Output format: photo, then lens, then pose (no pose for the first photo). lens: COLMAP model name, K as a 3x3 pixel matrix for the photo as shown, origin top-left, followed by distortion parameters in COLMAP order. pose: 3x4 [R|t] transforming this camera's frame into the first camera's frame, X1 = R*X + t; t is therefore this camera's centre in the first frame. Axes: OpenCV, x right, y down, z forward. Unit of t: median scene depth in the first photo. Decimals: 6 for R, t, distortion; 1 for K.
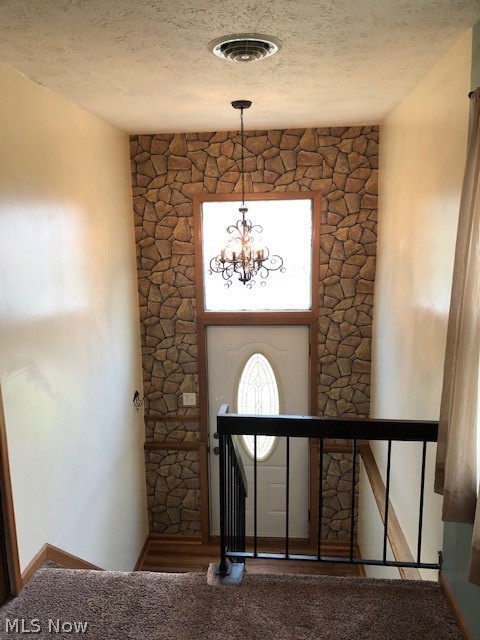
lens RADIAL K [[522.8, 0, 243.5], [0, 522.8, 319.6], [0, 0, 1]] dist [0.056367, -0.026287]
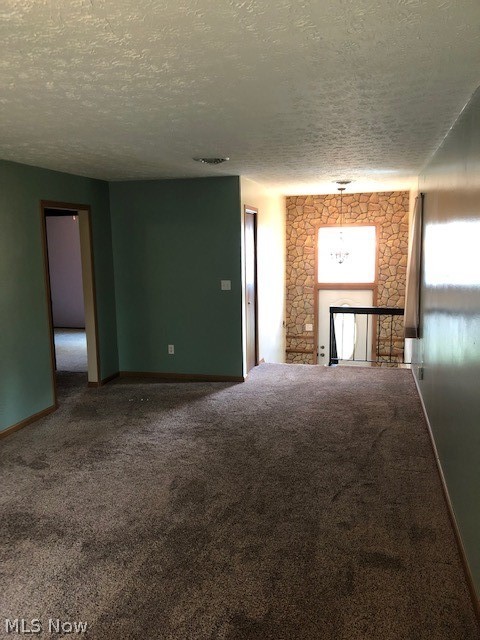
lens RADIAL K [[522.8, 0, 238.3], [0, 522.8, 323.6], [0, 0, 1]] dist [0.056367, -0.026287]
pose [[0.986874, 0.027313, -0.159167, -0.056263], [-0.032945, 0.998917, -0.032854, 0.224911], [0.158097, 0.037667, 0.986705, -1.047379]]
